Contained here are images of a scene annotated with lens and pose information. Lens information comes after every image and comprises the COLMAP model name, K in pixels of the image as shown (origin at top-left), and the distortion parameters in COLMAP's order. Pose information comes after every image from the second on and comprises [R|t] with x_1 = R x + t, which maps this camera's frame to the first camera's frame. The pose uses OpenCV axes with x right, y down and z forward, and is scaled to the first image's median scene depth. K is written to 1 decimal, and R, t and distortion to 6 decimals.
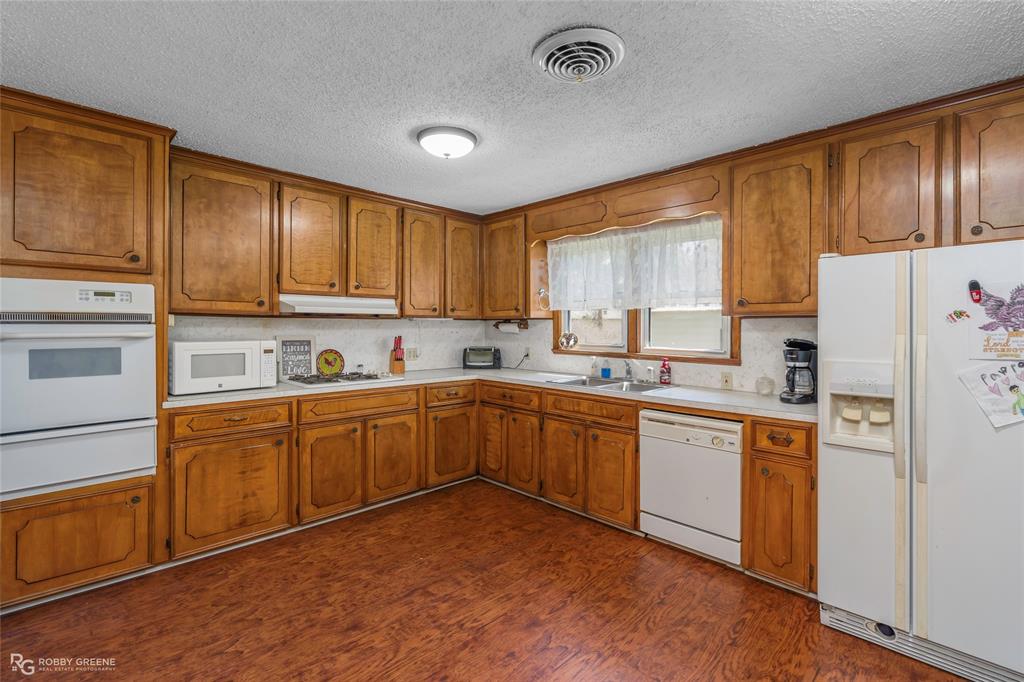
lens RADIAL K [[466.0, 0, 515.2], [0, 466.0, 332.0], [0, 0, 1]] dist [0.000943, 0.000174]
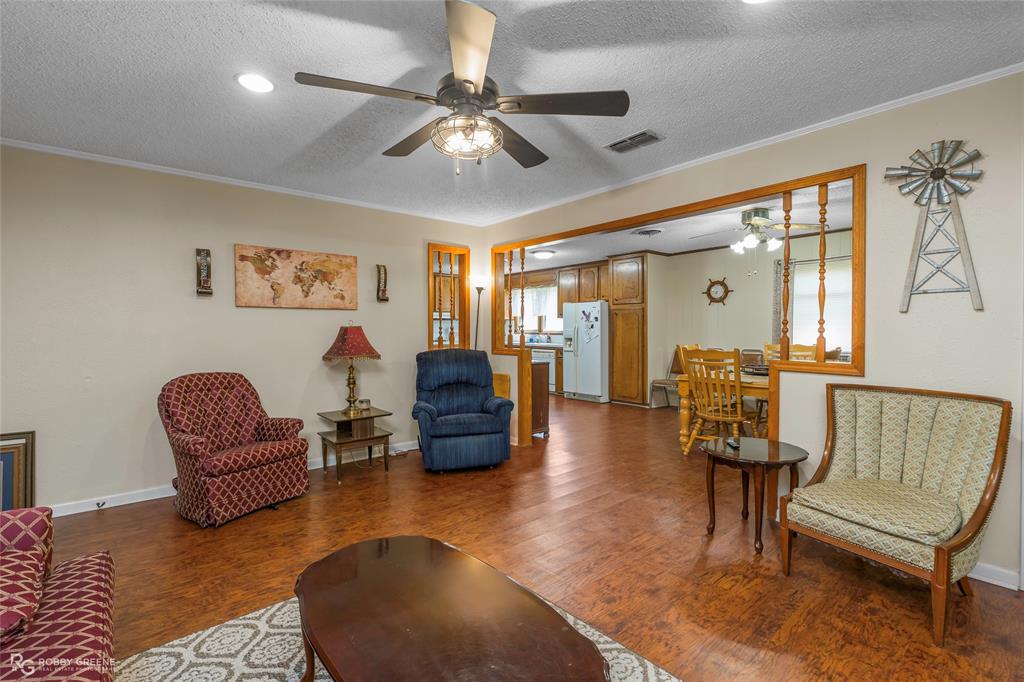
lens RADIAL K [[466.0, 0, 515.2], [0, 466.0, 332.0], [0, 0, 1]] dist [0.000943, 0.000174]
pose [[0.997537, -0.007677, -0.069720, 0.362885], [0.007663, 0.999971, -0.000461, 0.053416], [0.069721, -0.000075, 0.997567, -2.020377]]
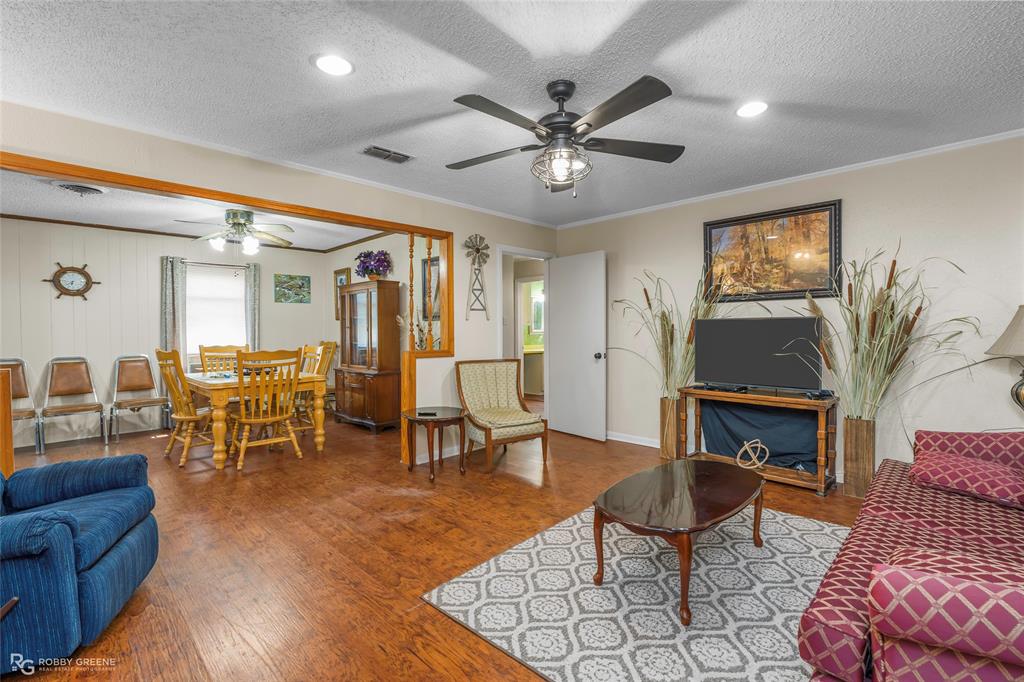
lens RADIAL K [[456.7, 0, 506.1], [0, 456.7, 339.4], [0, 0, 1]] dist [-0.000940, -0.000007]
pose [[-0.008004, -0.028406, 0.999564, -0.547516], [0.011909, 0.999523, 0.028501, 0.046850], [-0.999897, 0.012132, -0.007662, -1.234884]]
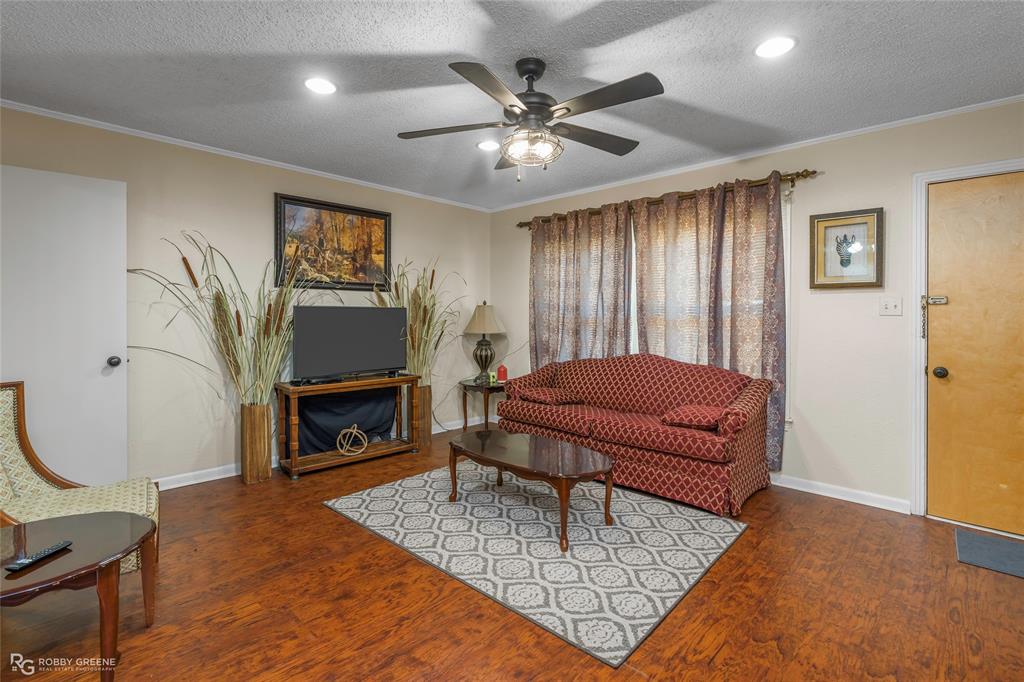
lens RADIAL K [[489.2, 0, 510.7], [0, 489.2, 318.9], [0, 0, 1]] dist [-0.000303, -0.000010]
pose [[-0.999388, -0.011362, -0.033088, 0.305846], [-0.011626, 0.999902, 0.007816, 0.050255], [0.032996, 0.008196, -0.999422, -0.527150]]
